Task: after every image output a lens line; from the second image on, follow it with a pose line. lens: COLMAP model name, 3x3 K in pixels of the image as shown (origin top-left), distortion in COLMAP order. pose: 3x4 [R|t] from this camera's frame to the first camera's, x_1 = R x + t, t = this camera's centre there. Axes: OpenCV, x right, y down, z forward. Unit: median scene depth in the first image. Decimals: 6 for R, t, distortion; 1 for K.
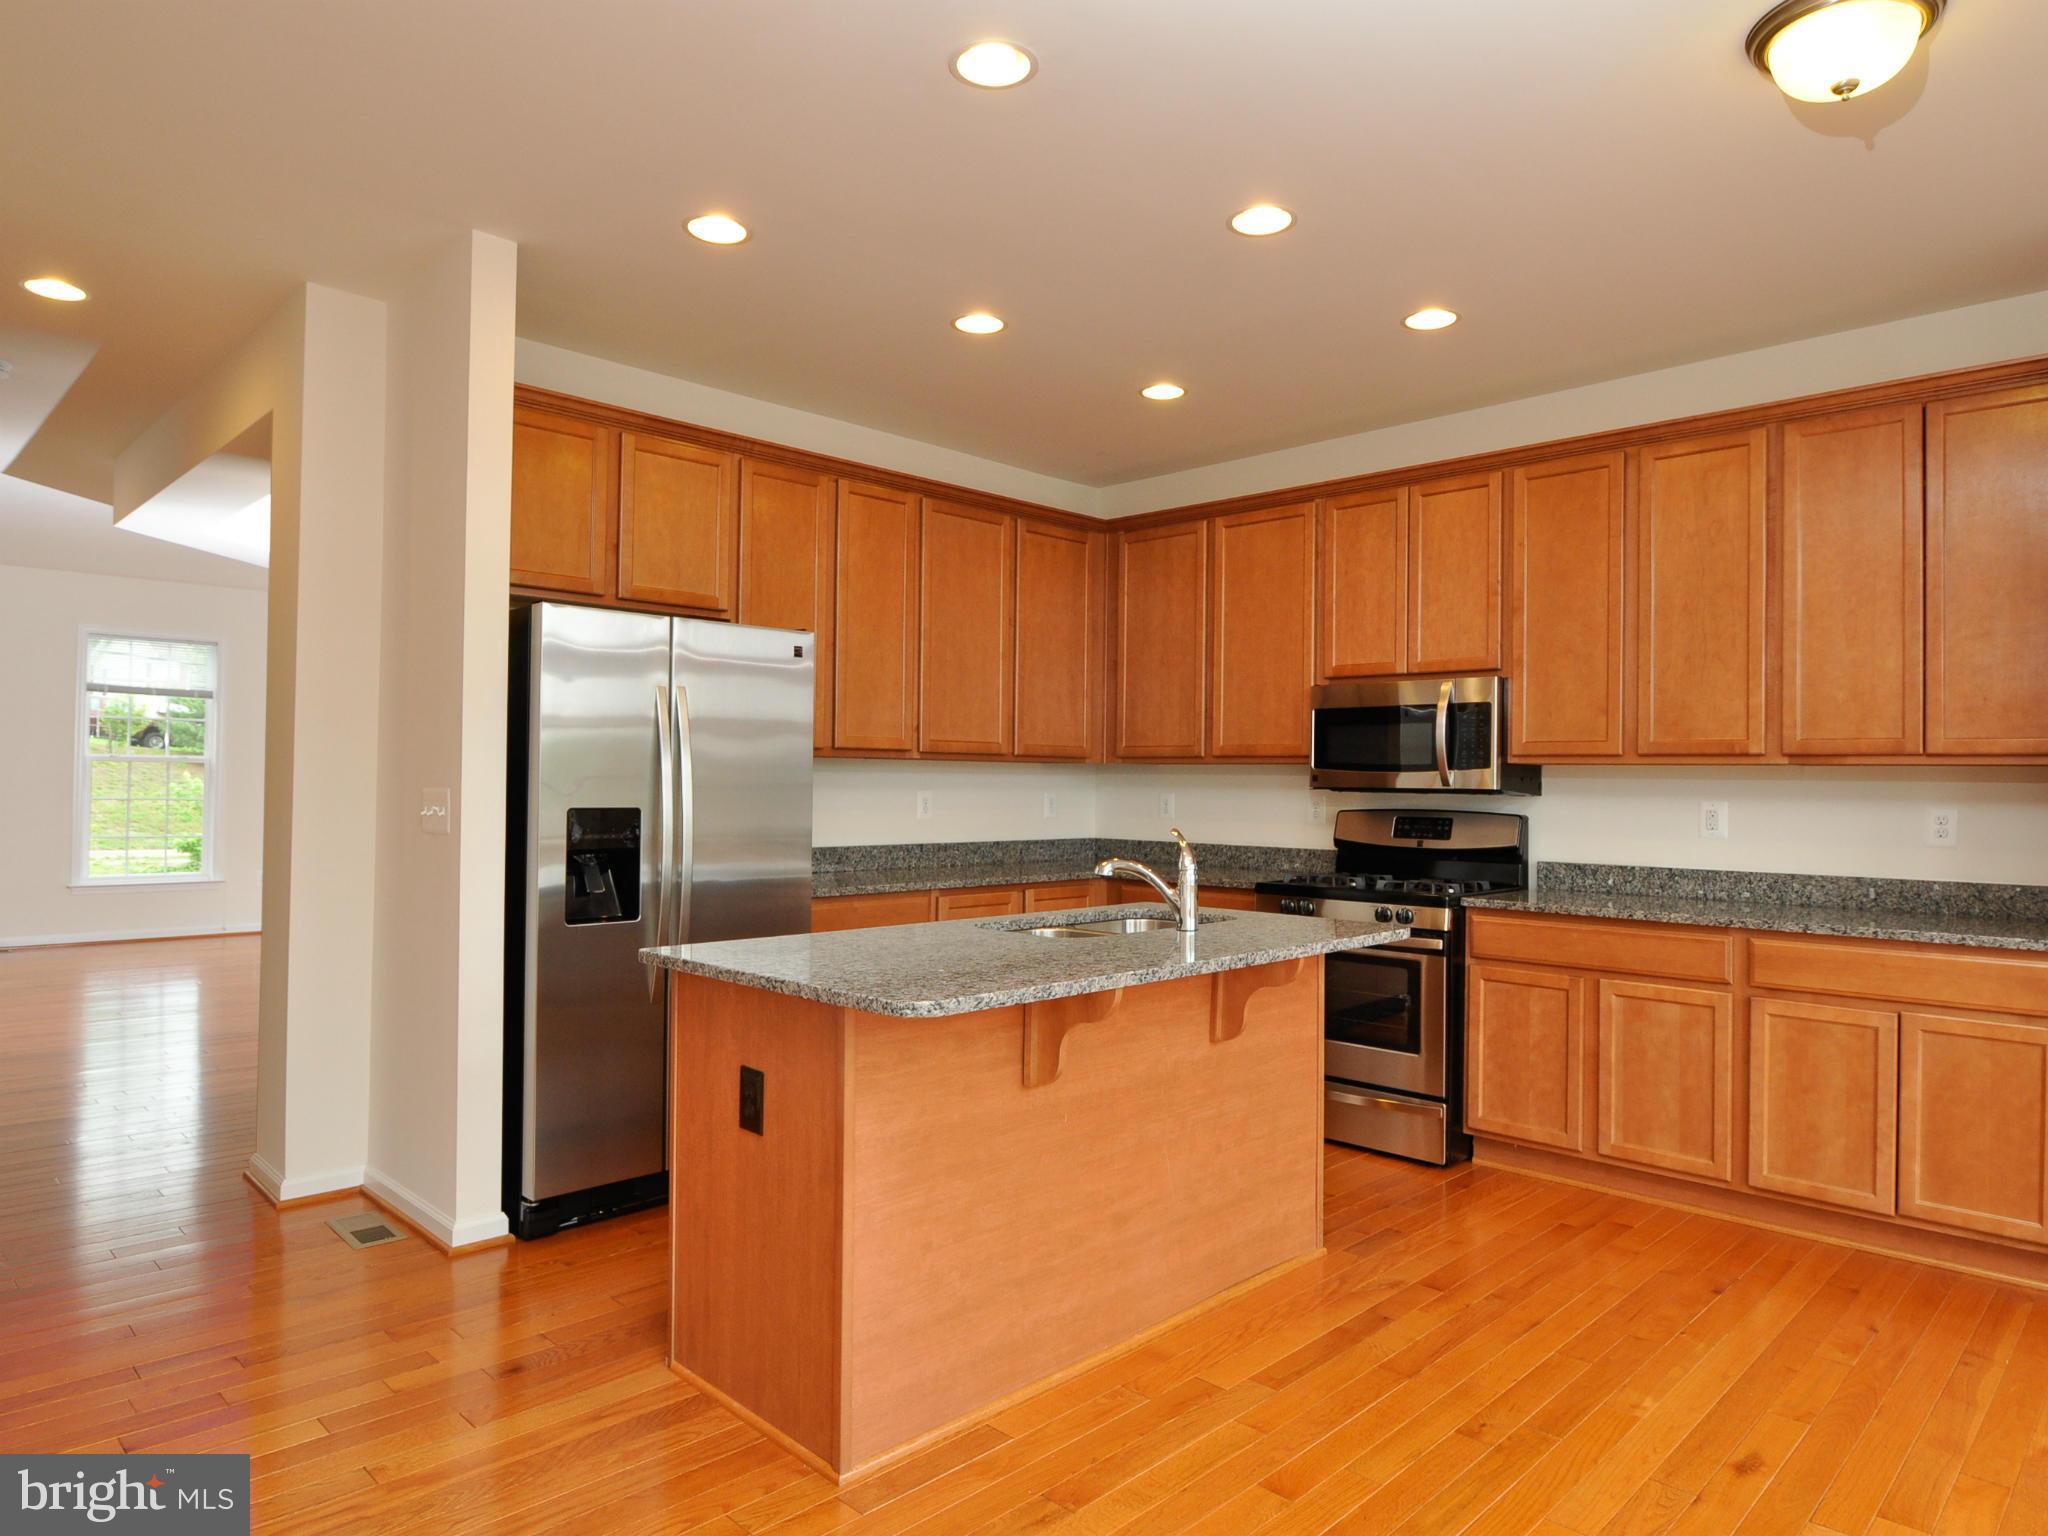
lens RADIAL K [[1366.9, 0, 1024.0], [0, 1366.9, 768.0], [0, 0, 1]] dist [-0.005390, -0.000503]
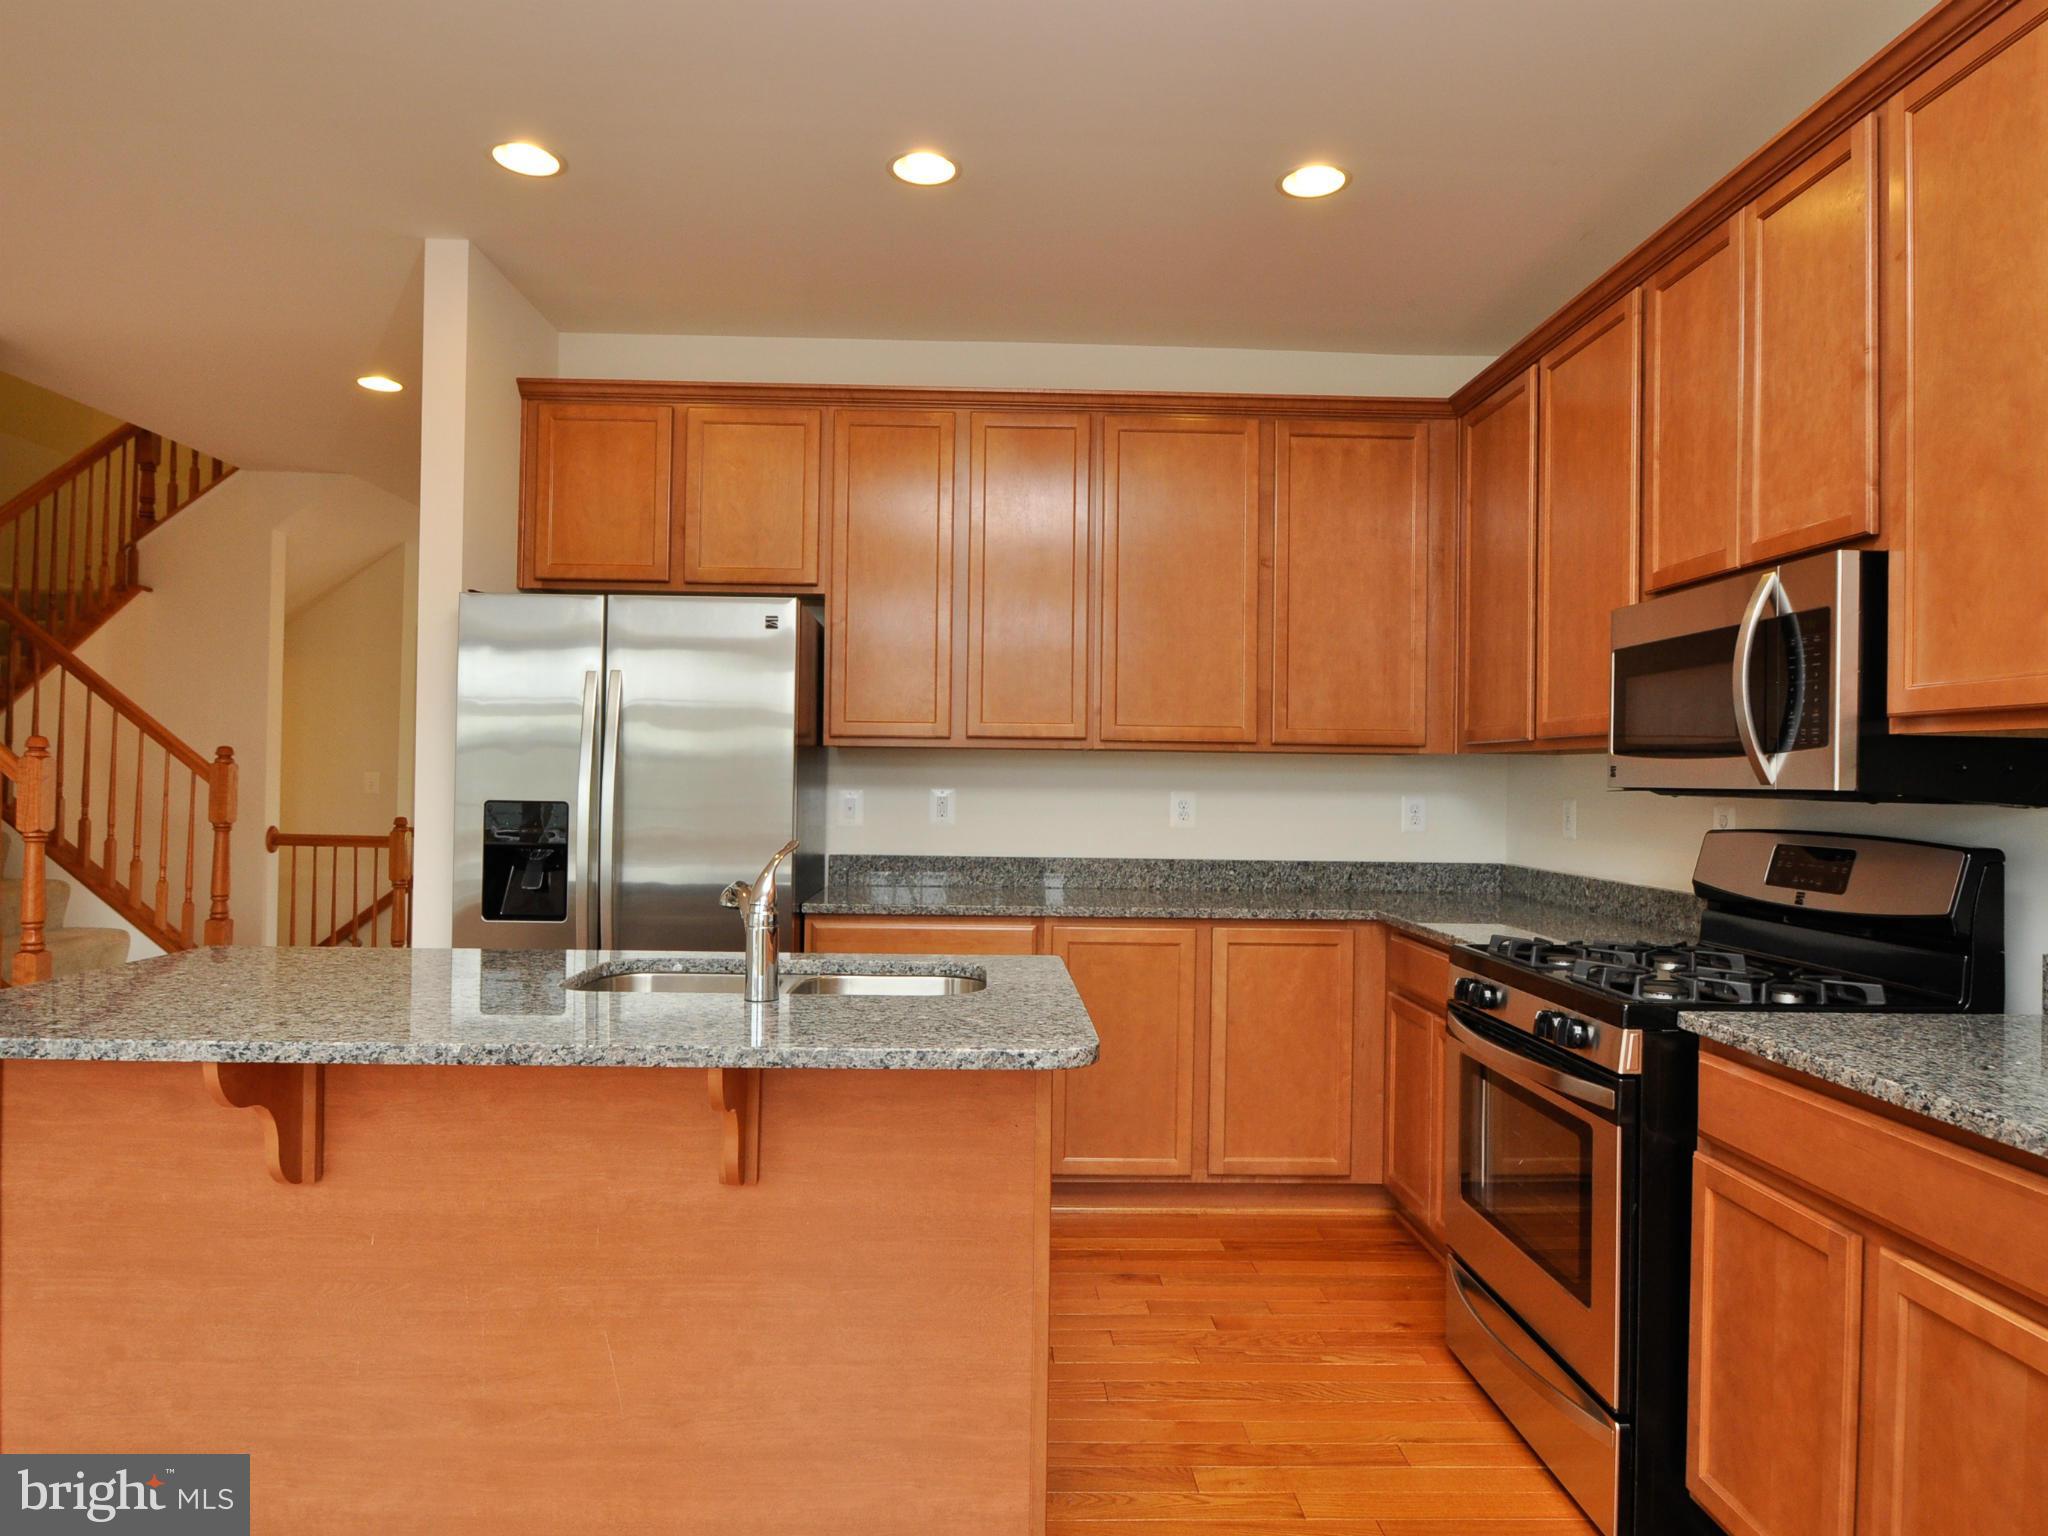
lens RADIAL K [[1313.9, 0, 1024.0], [0, 1313.9, 768.0], [0, 0, 1]] dist [-0.005011, -0.004933]
pose [[0.694816, -0.006986, -0.719153, 0.510952], [-0.000159, 0.999951, -0.009867, 0.013299], [0.719187, 0.006970, 0.694781, 0.522589]]
